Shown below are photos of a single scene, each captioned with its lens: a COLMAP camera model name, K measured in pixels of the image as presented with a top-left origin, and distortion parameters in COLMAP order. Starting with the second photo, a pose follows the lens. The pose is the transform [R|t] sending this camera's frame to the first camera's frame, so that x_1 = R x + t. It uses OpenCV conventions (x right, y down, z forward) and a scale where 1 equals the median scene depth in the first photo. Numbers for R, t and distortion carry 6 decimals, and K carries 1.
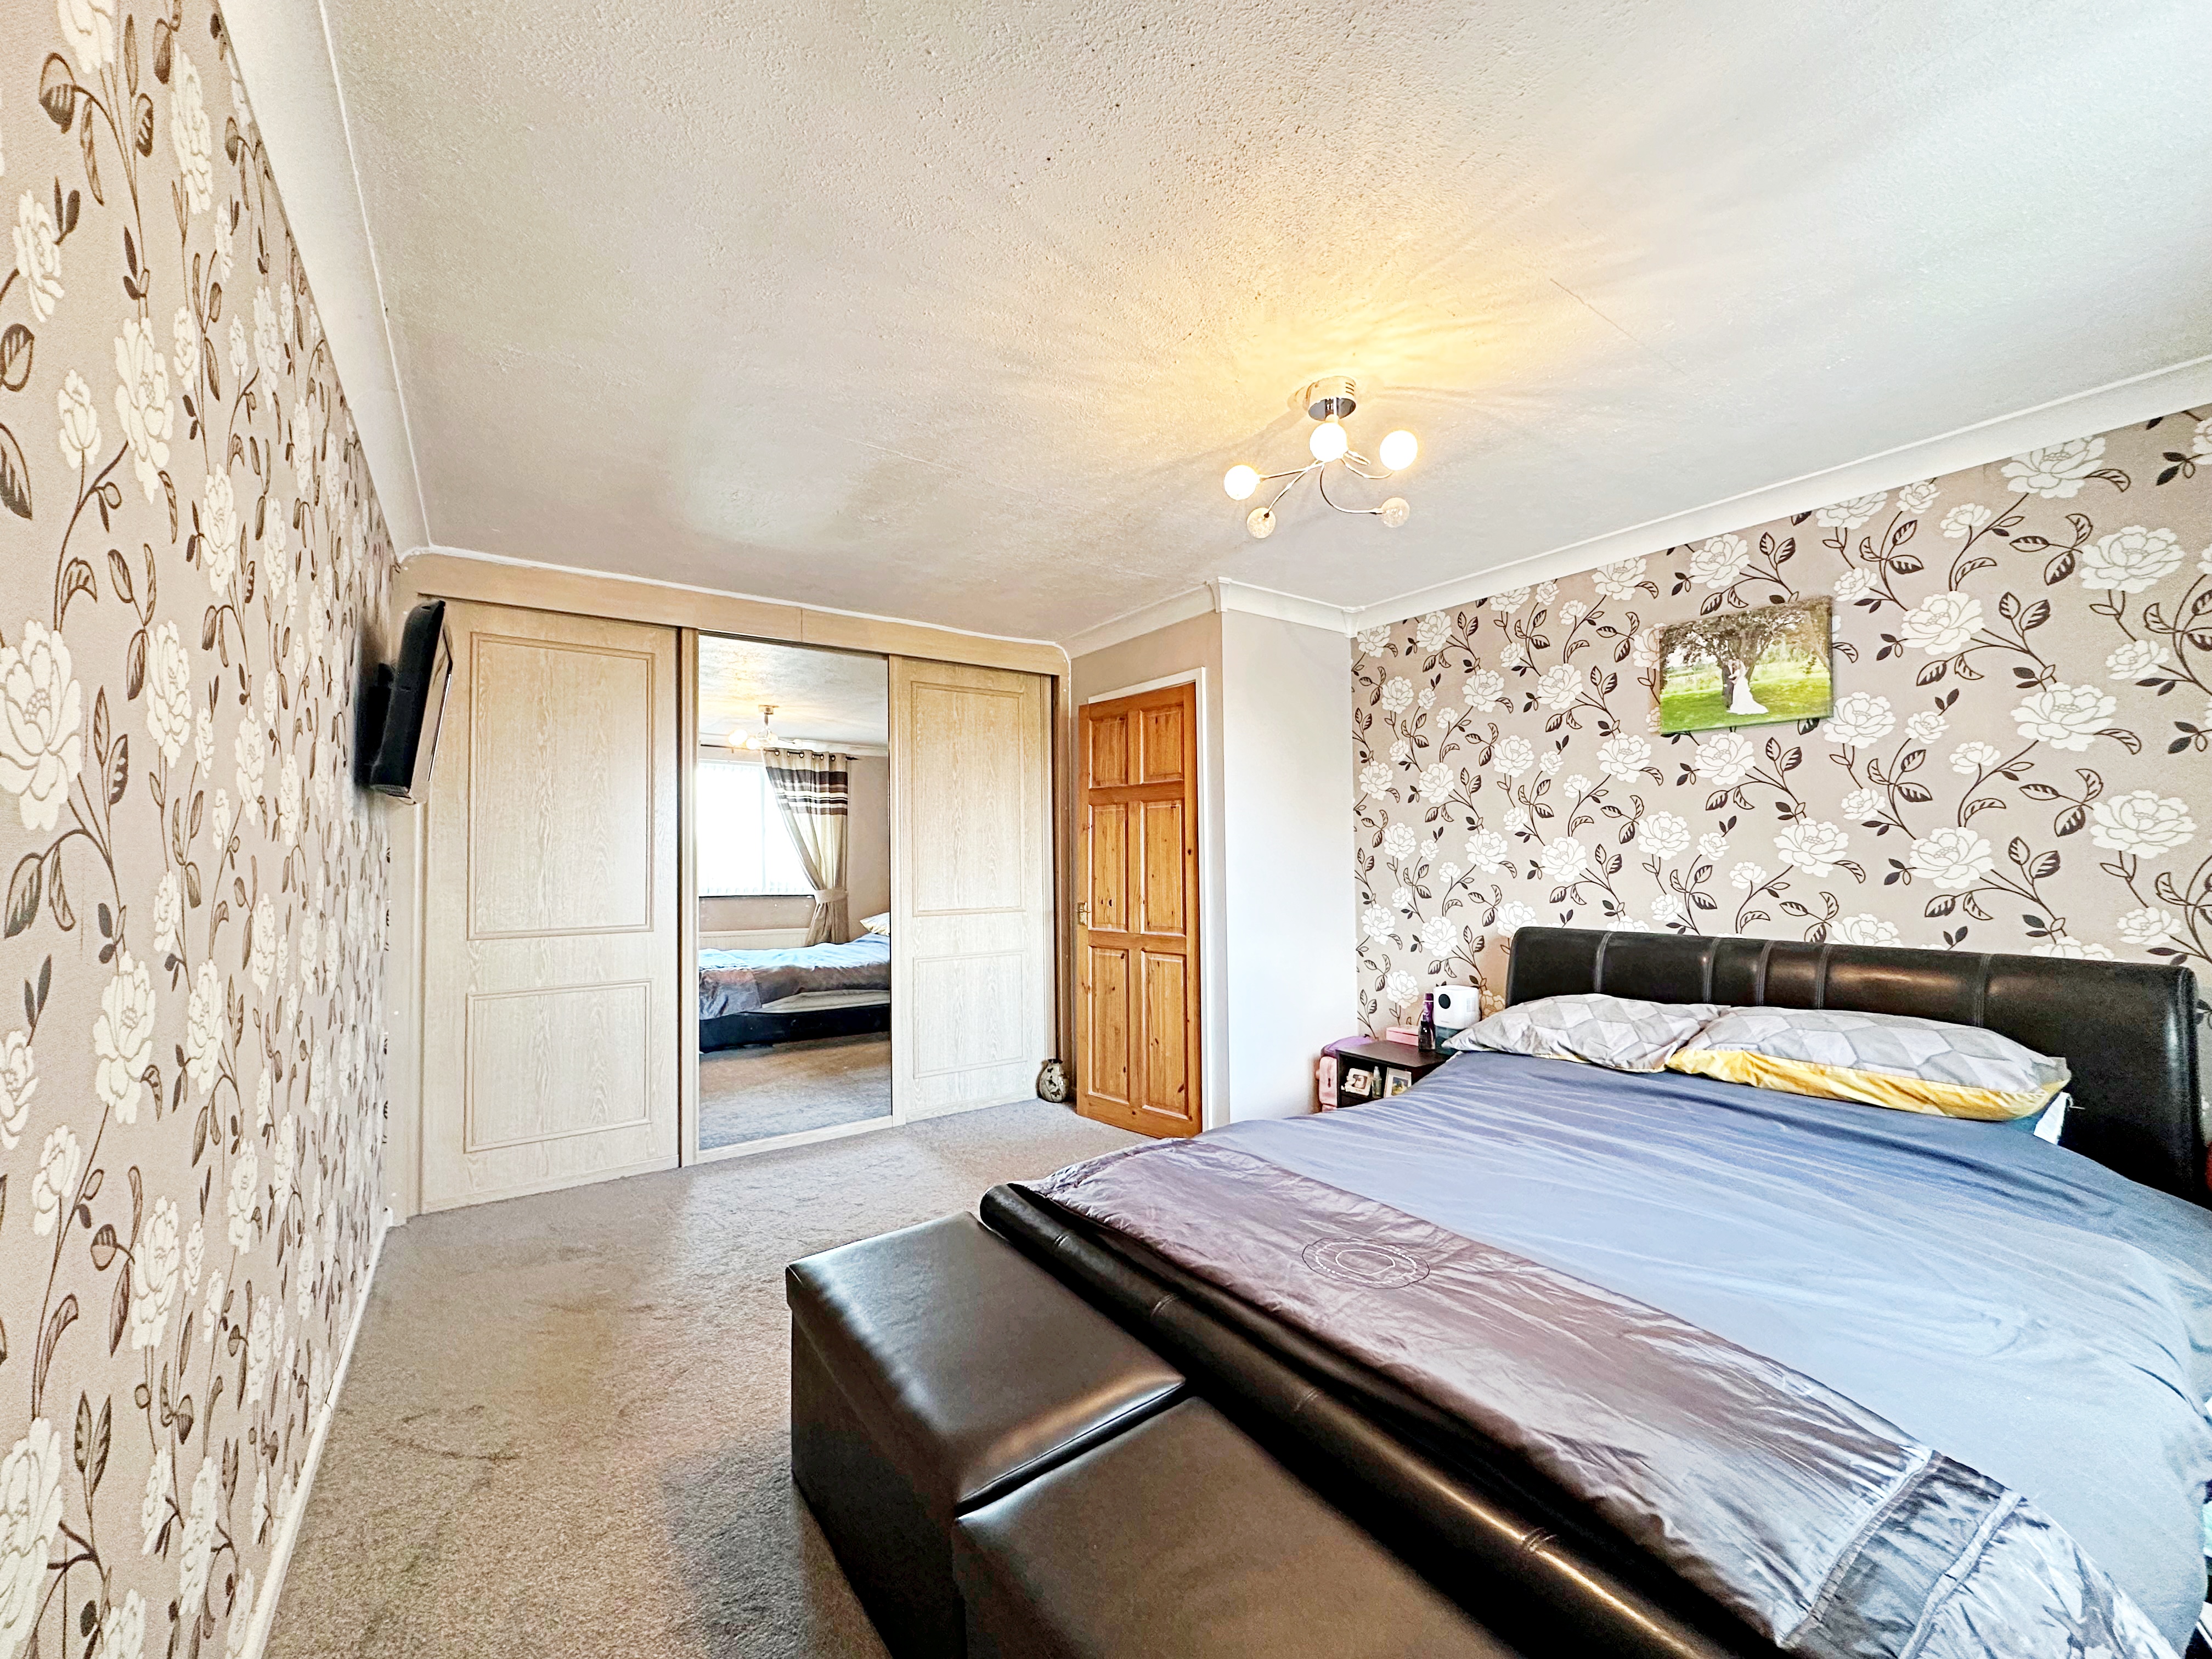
lens RADIAL K [[876.9, 0, 1106.0], [0, 876.9, 829.5], [0, 0, 1]] dist [-0.000501, -0.000036]
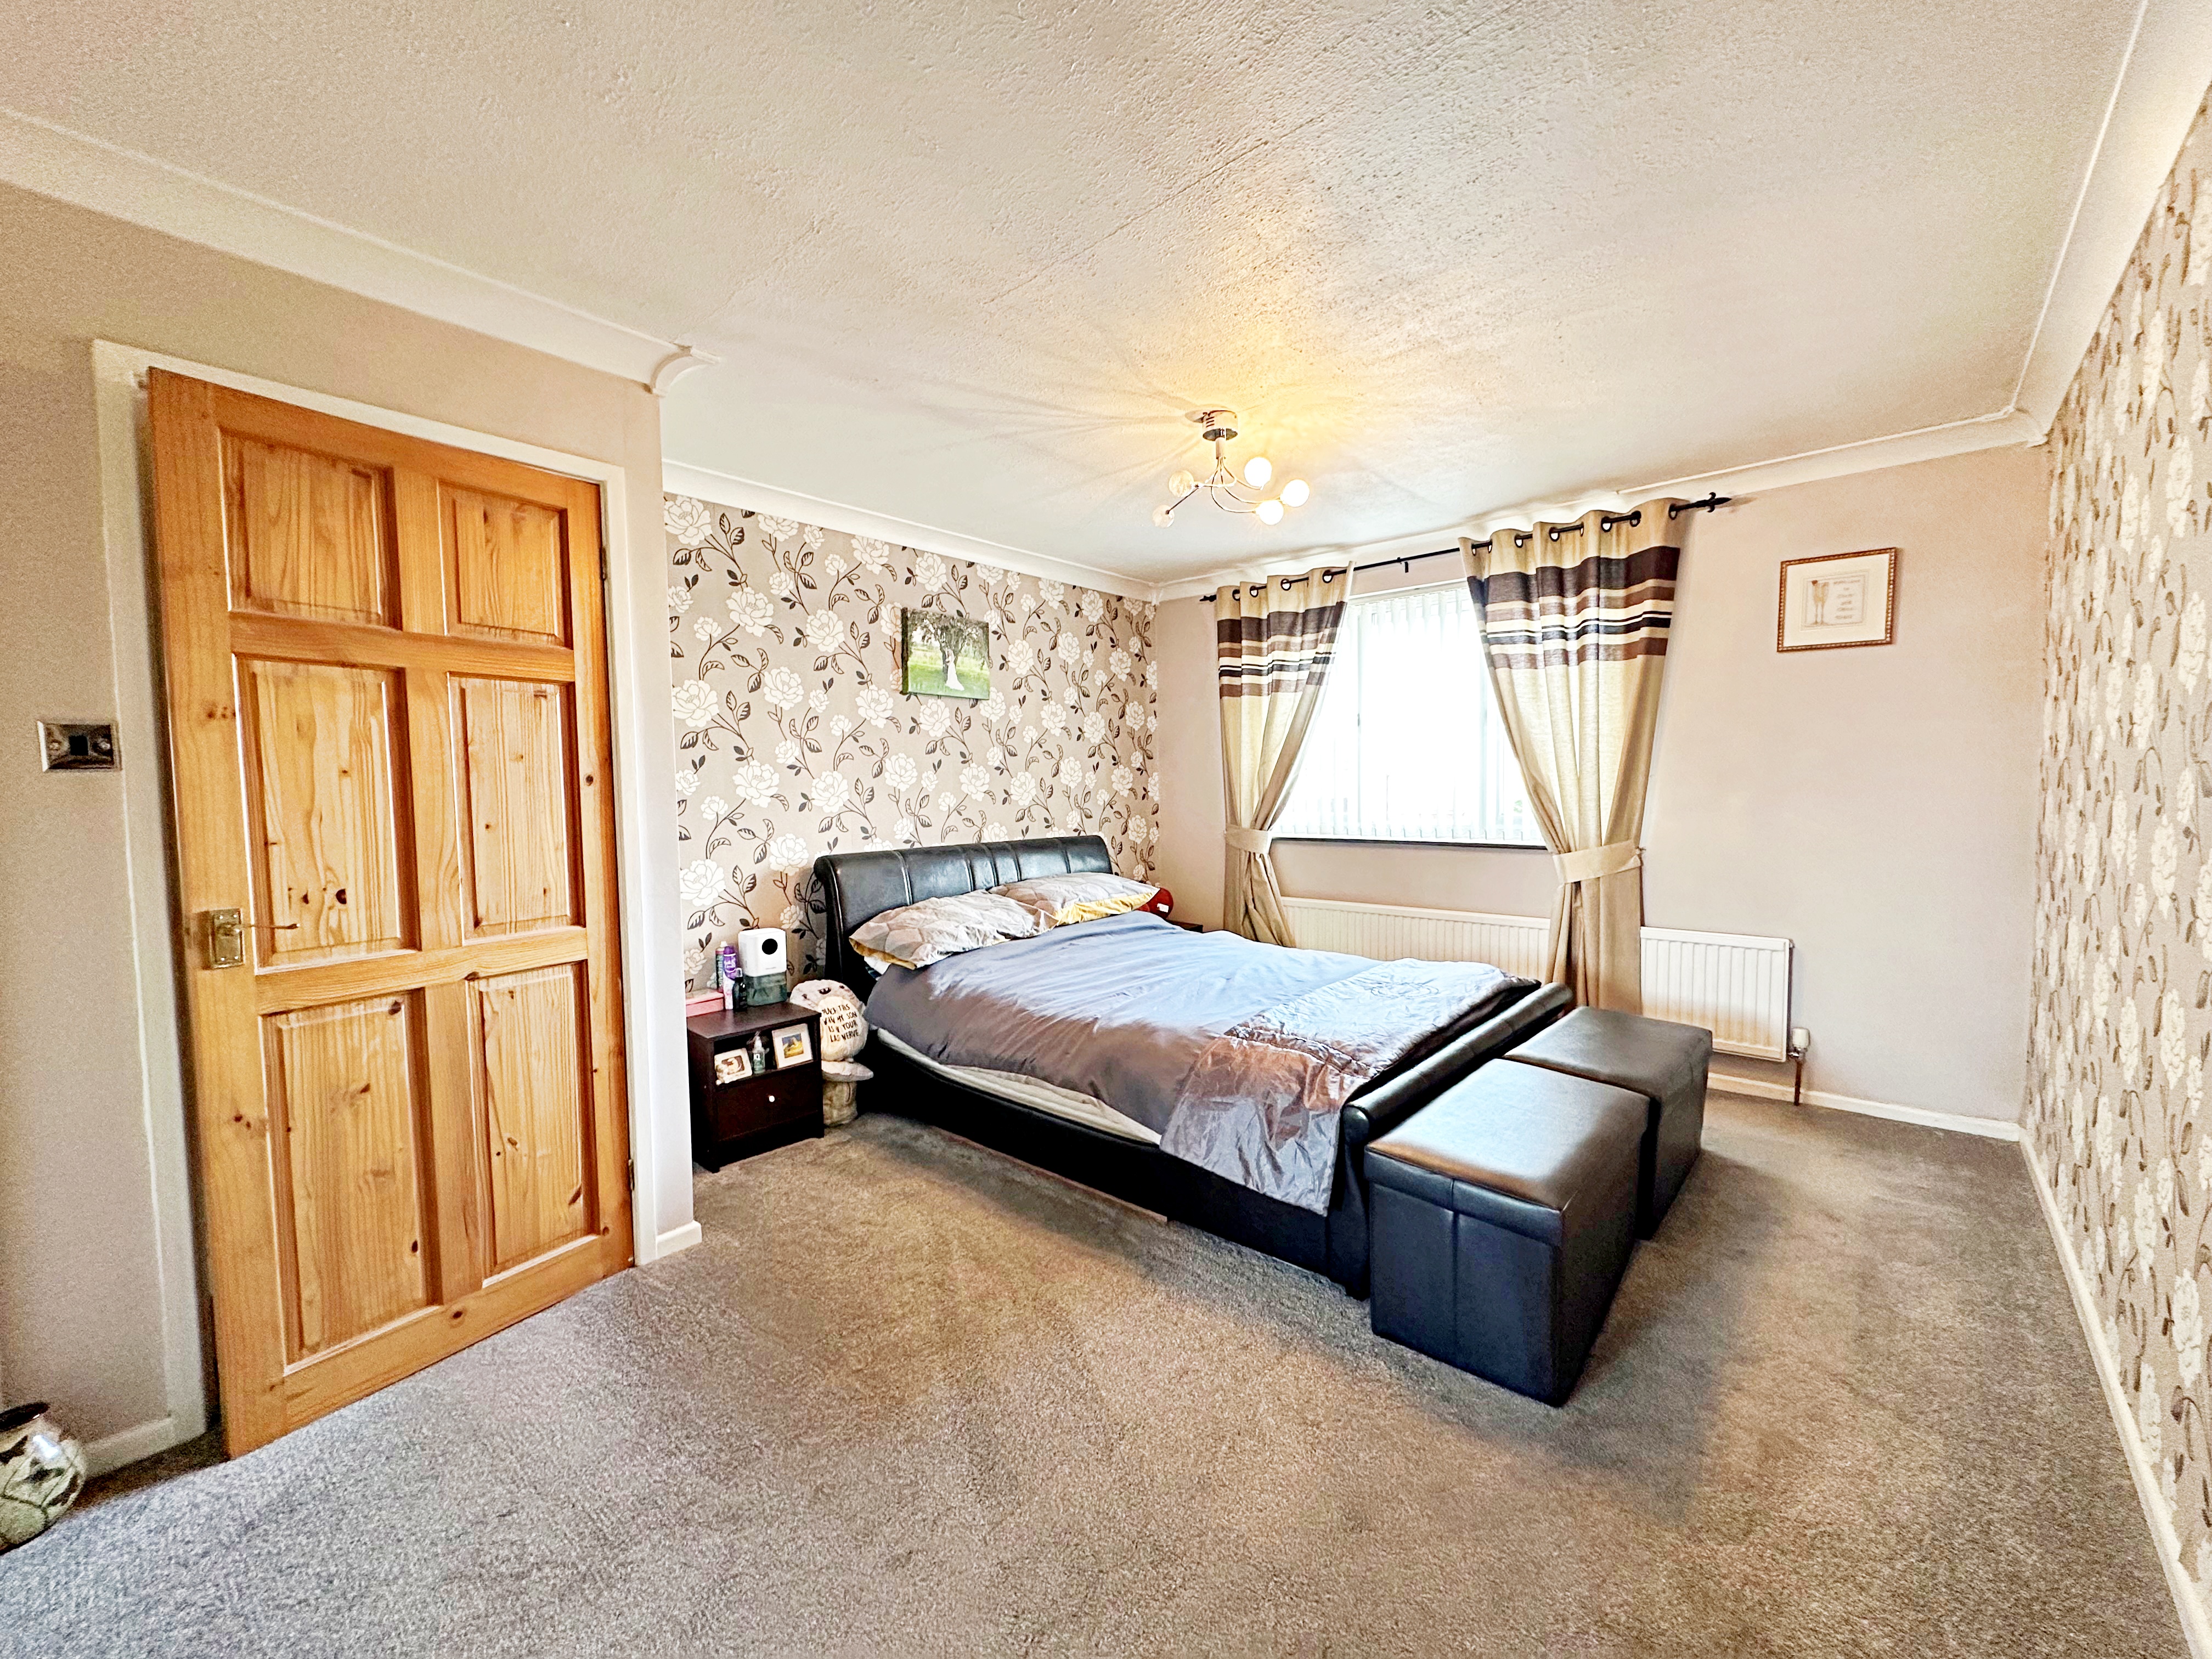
lens RADIAL K [[895.7, 0, 1113.2], [0, 895.7, 820.9], [0, 0, 1]] dist [0.028036, 0.000026]
pose [[-0.232540, -0.029666, 0.972134, -0.655917], [-0.017326, 0.999502, 0.026357, 0.035322], [-0.972433, -0.010715, -0.232938, 0.931783]]
